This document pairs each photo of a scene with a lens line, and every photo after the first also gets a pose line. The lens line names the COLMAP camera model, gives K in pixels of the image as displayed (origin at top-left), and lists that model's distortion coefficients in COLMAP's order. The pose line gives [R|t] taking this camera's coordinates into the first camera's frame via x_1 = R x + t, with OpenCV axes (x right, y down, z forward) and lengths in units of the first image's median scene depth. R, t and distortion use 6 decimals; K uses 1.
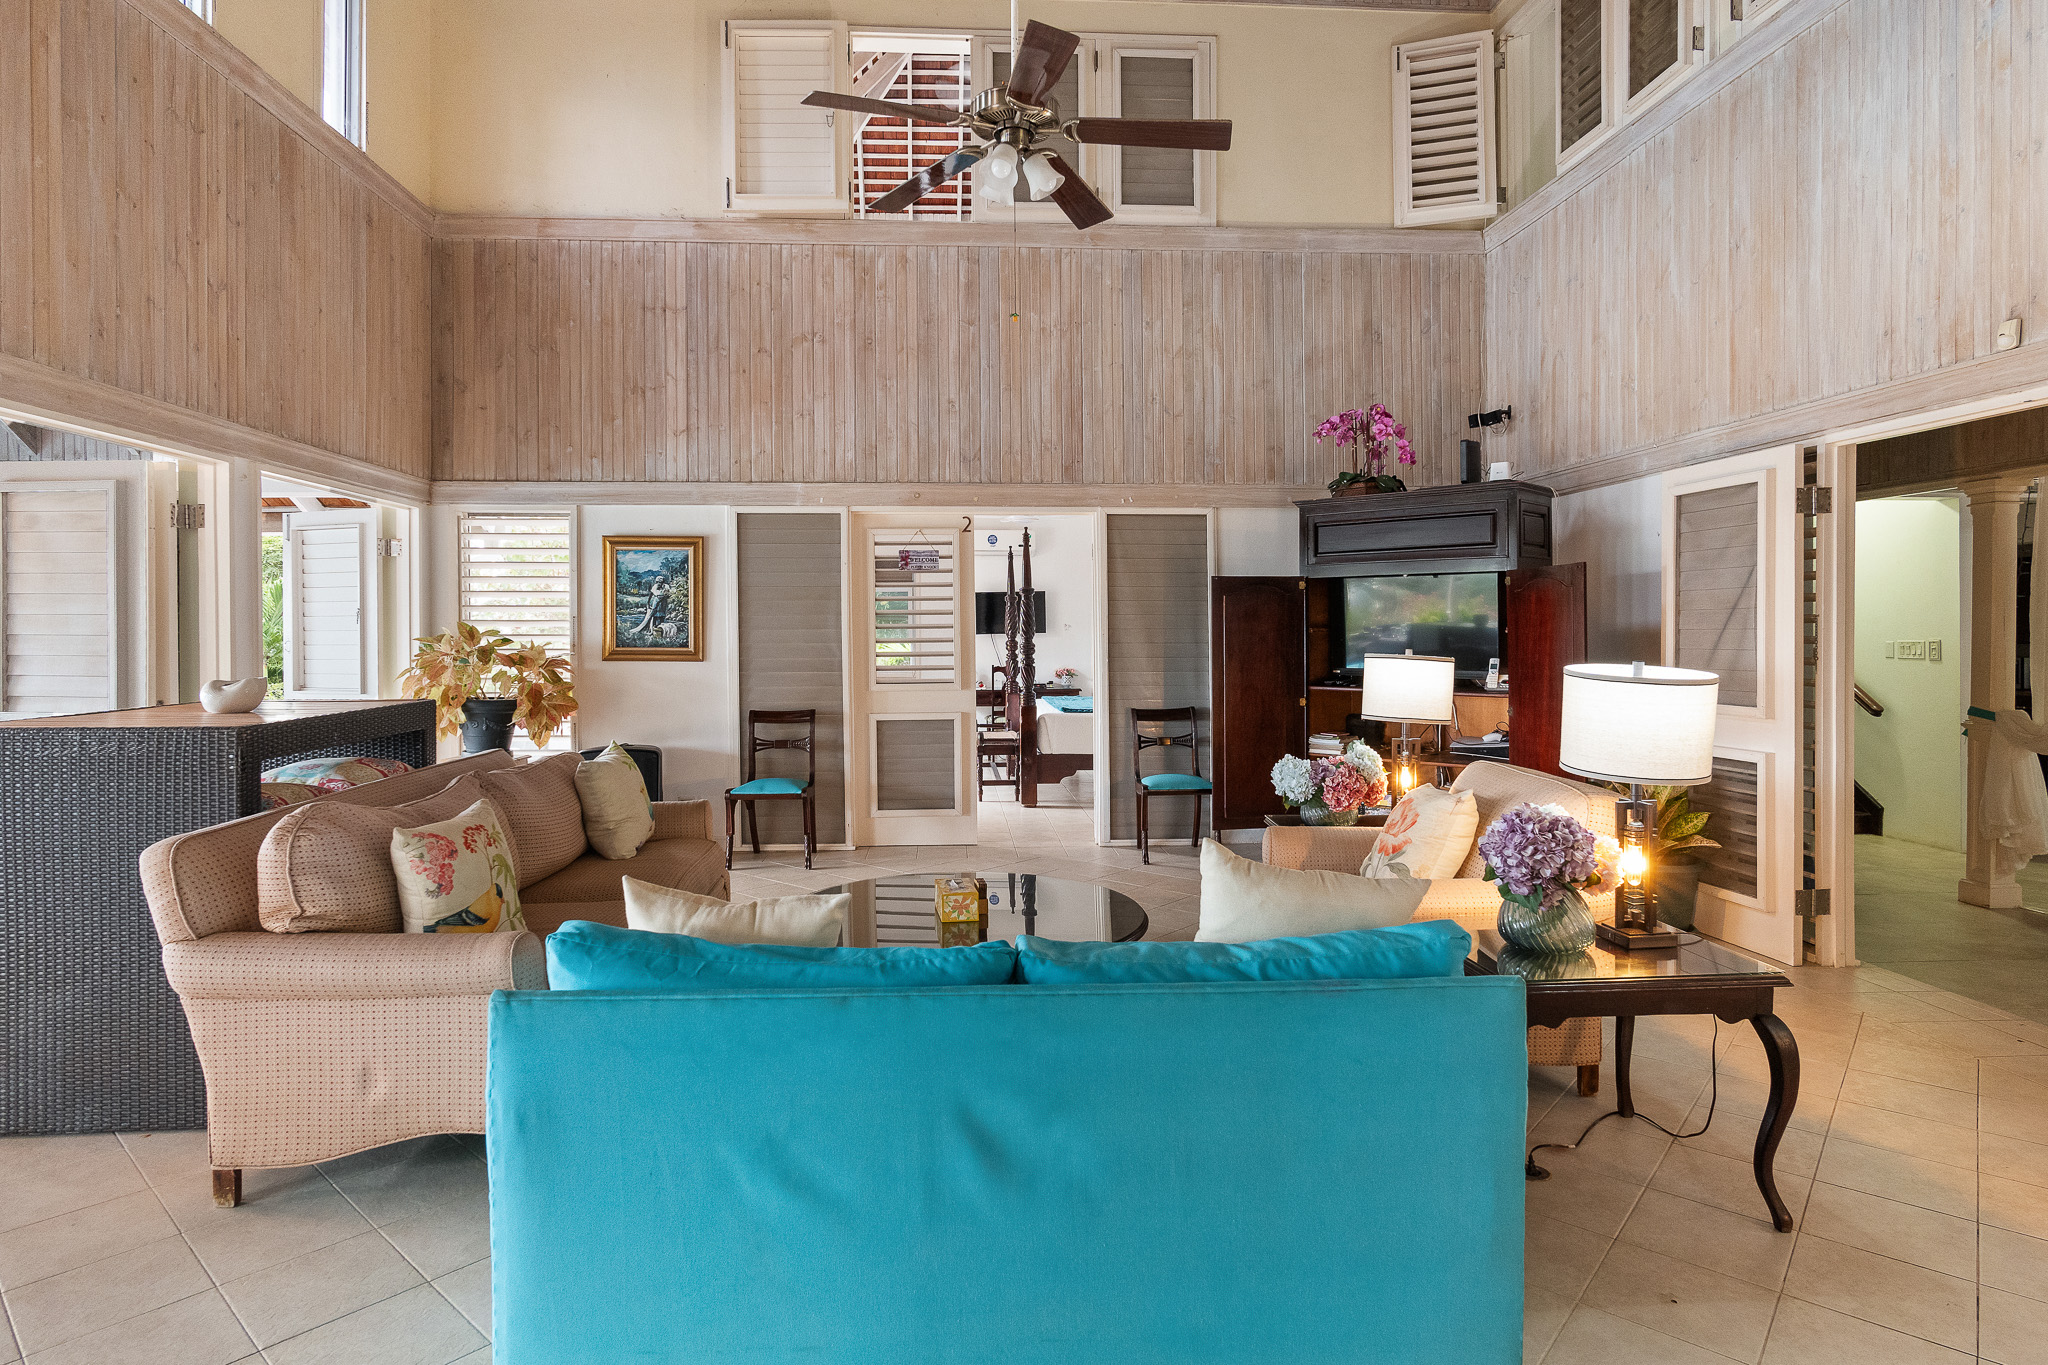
lens RADIAL K [[1089.8, 0, 1019.2], [0, 1089.8, 653.3], [0, 0, 1]] dist [-0.017915, 0.012301]
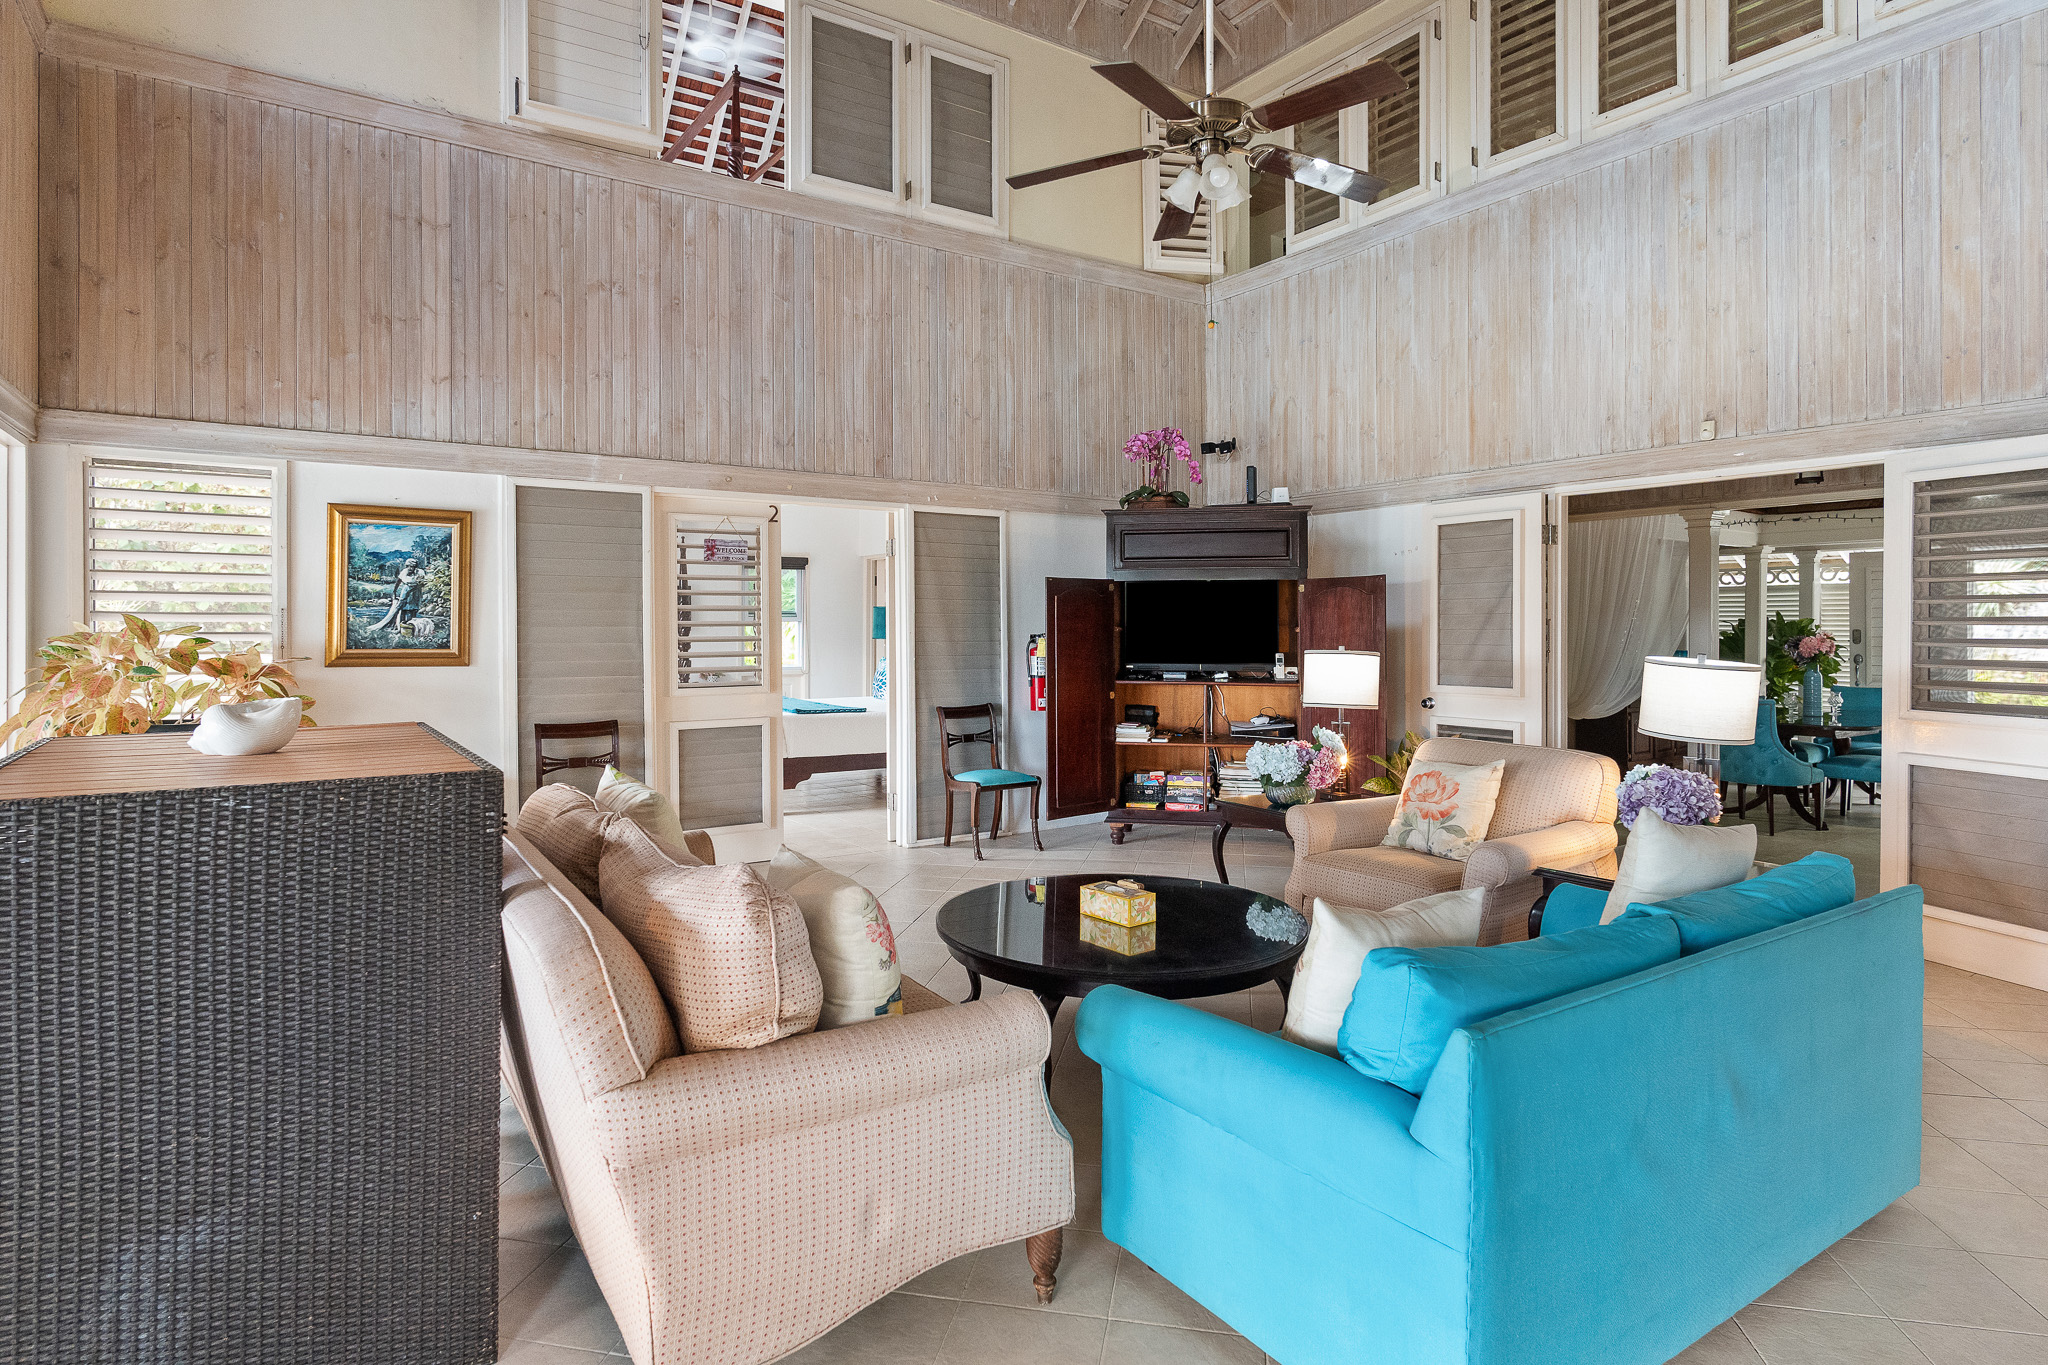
lens RADIAL K [[1075.2, 0, 1027.2], [0, 1075.2, 643.0], [0, 0, 1]] dist [-0.020661, 0.014182]
pose [[0.868765, -0.004172, 0.495207, -0.328454], [0.007427, 0.999962, -0.004605, -0.002934], [-0.495169, 0.007679, 0.868763, 0.106341]]
